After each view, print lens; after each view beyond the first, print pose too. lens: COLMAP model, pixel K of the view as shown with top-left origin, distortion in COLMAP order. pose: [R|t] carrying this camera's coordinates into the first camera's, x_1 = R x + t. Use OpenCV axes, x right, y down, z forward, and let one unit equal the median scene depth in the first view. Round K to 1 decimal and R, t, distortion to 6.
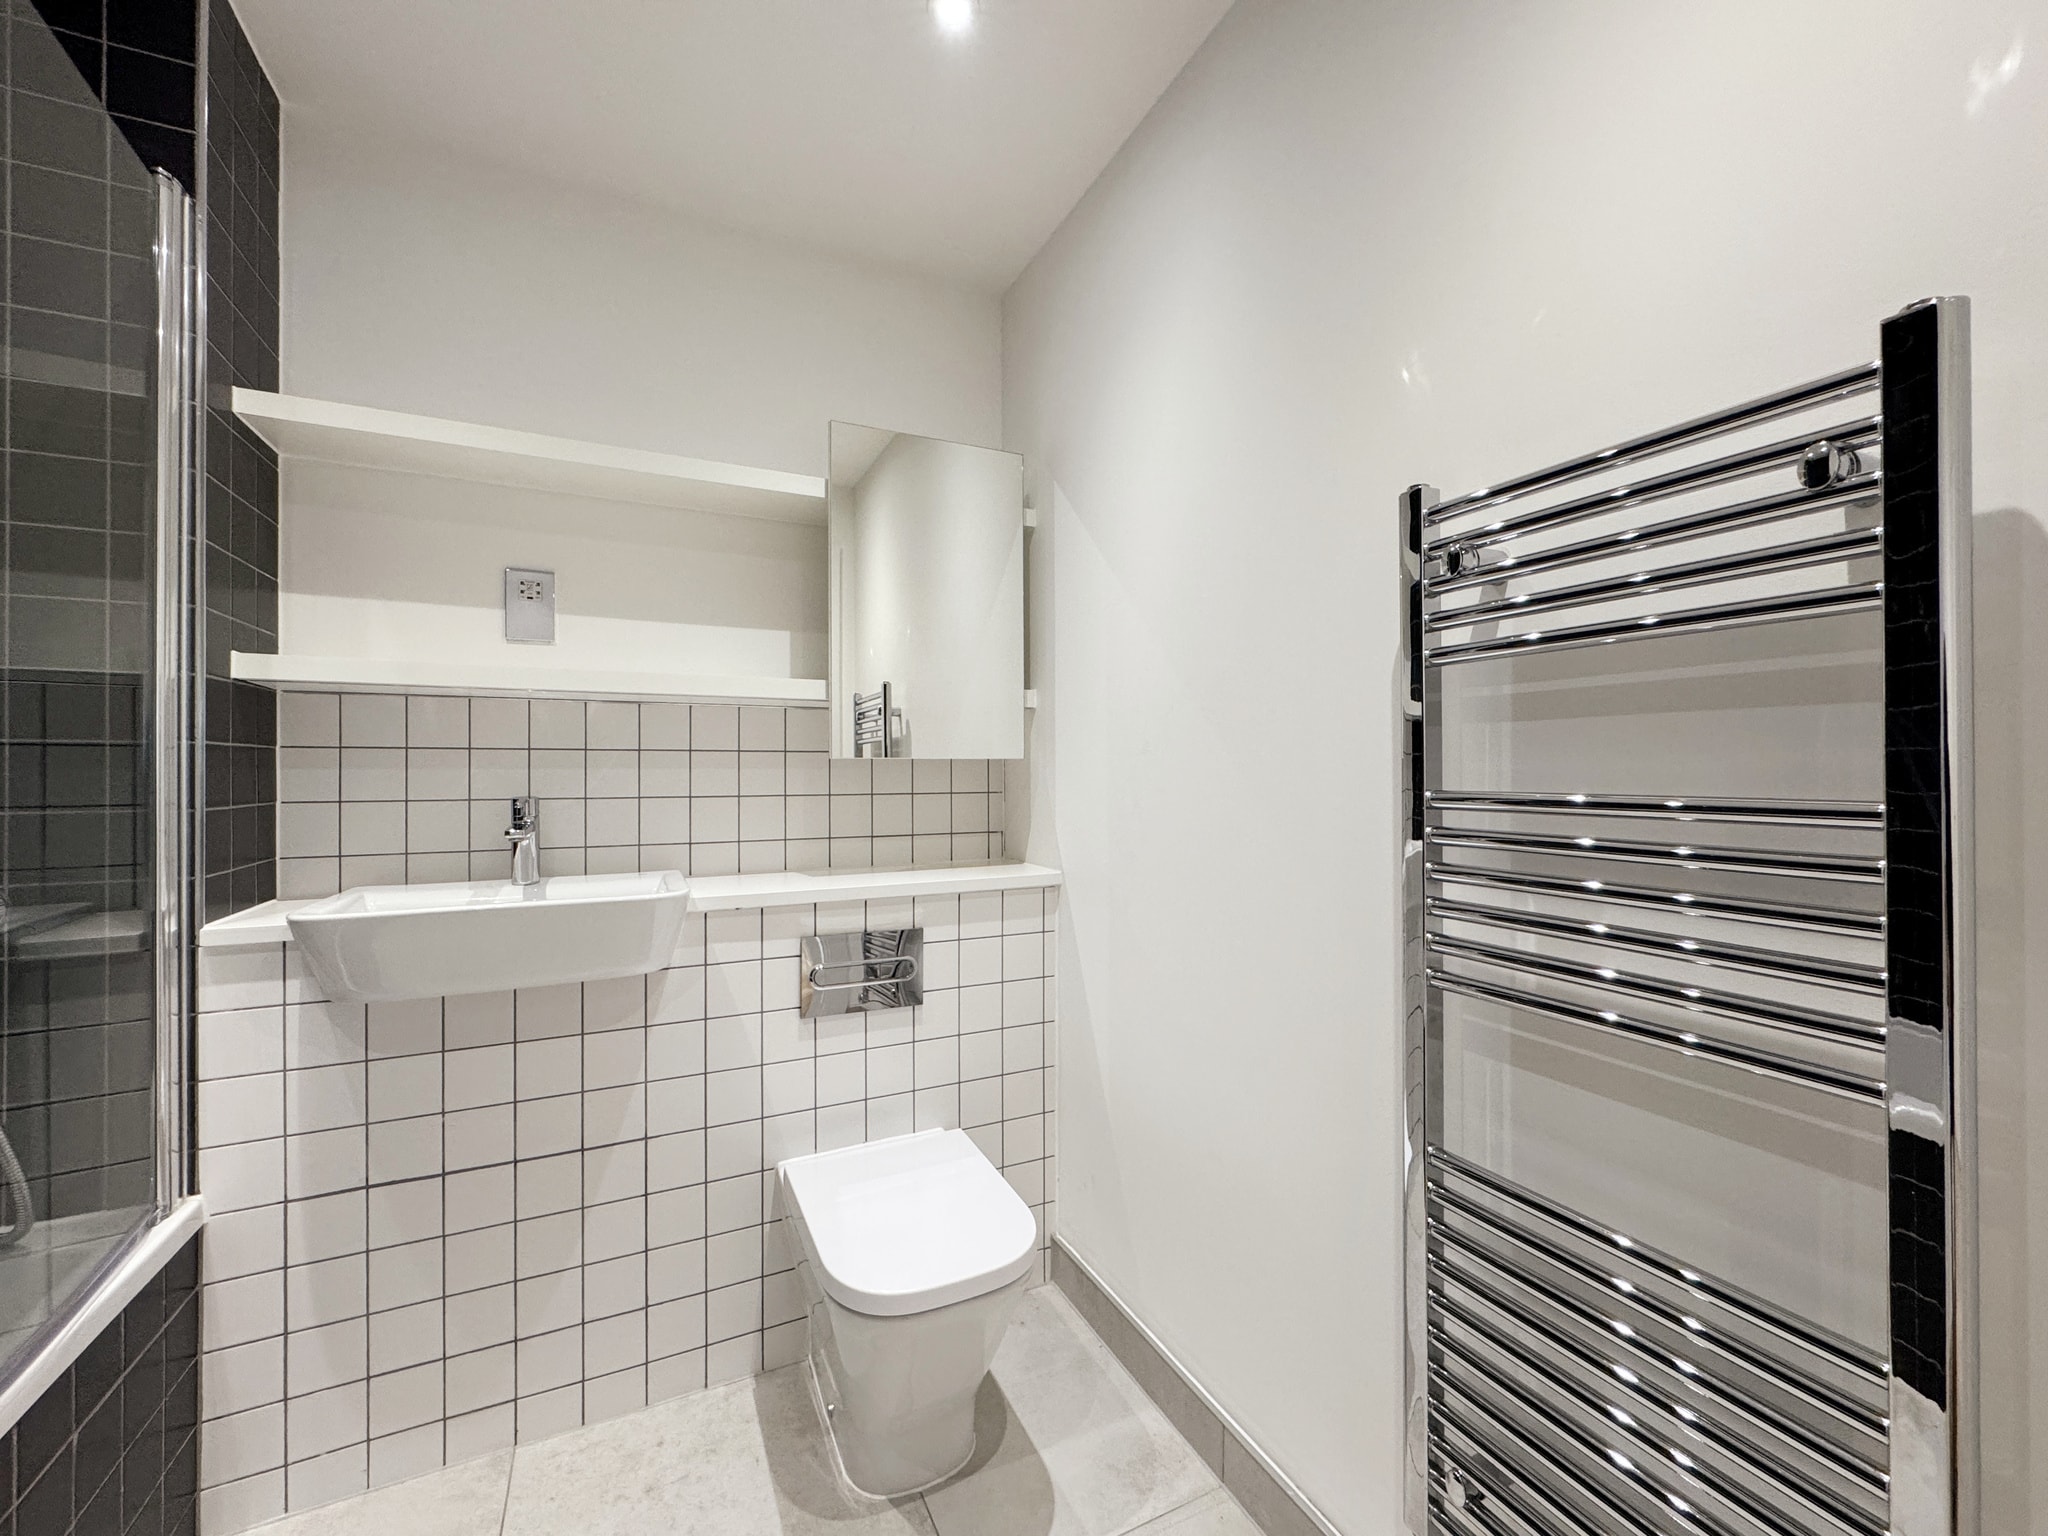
lens RADIAL K [[818.8, 0, 1026.9], [0, 818.8, 767.4], [0, 0, 1]] dist [-0.004334, 0.000832]
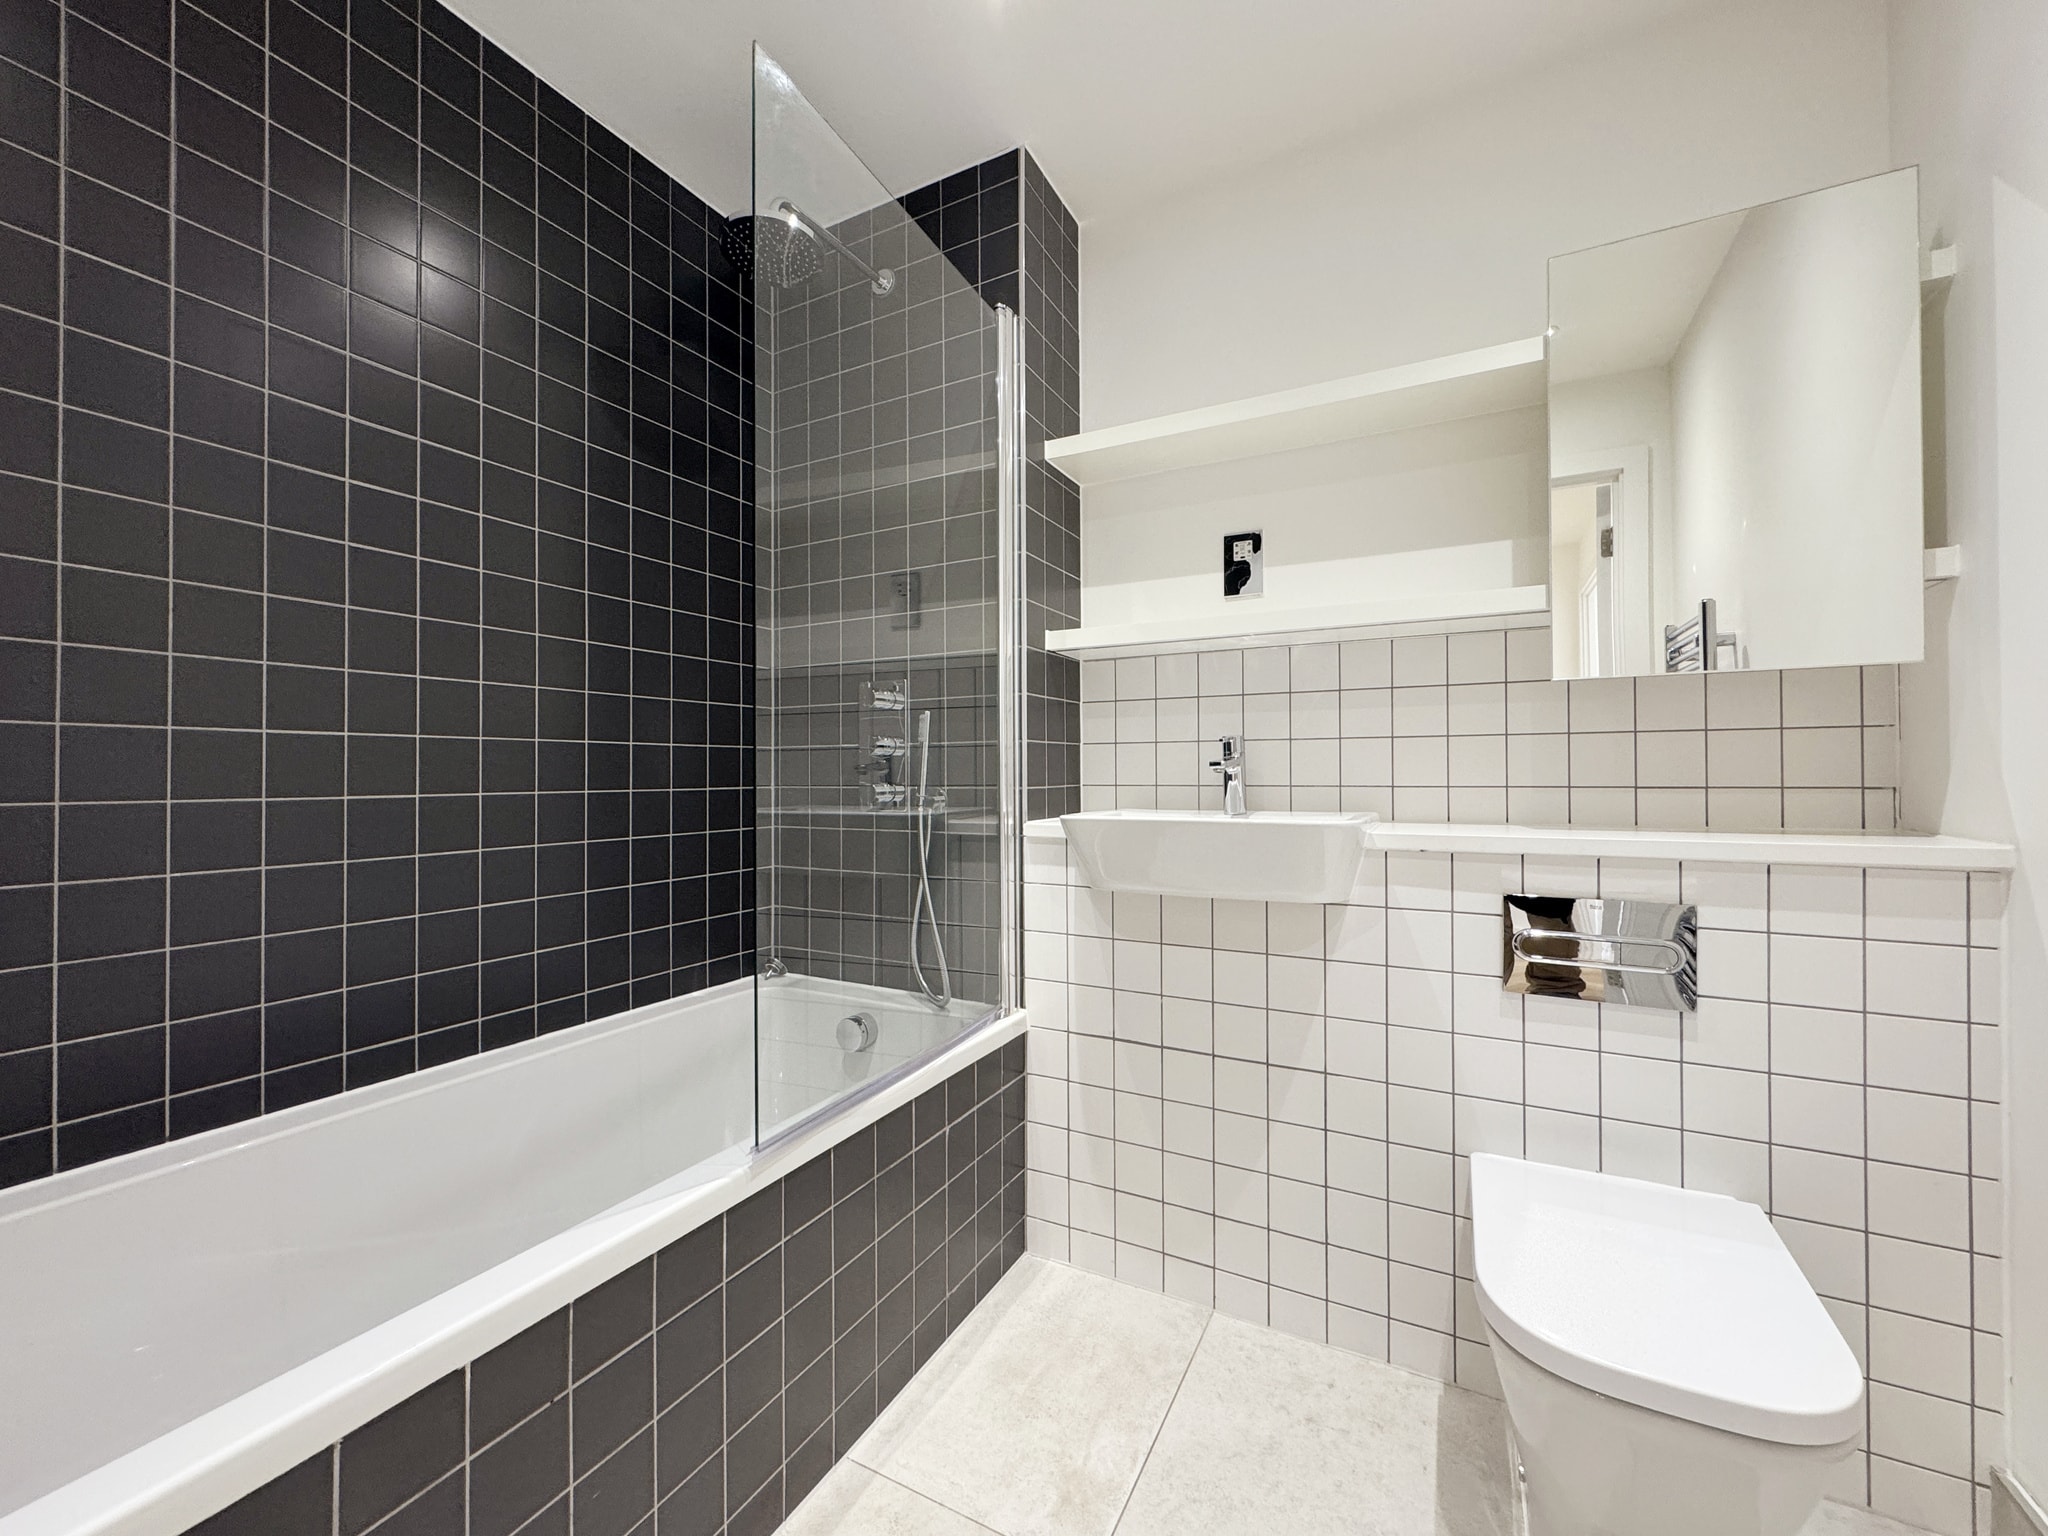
lens RADIAL K [[818.8, 0, 1023.1], [0, 818.8, 767.6], [0, 0, 1]] dist [-0.004334, 0.000832]
pose [[0.588584, -0.005569, -0.808417, 0.120242], [0.009451, 0.999955, -0.000008, 0.082009], [0.808381, -0.007636, 0.588610, 0.126710]]
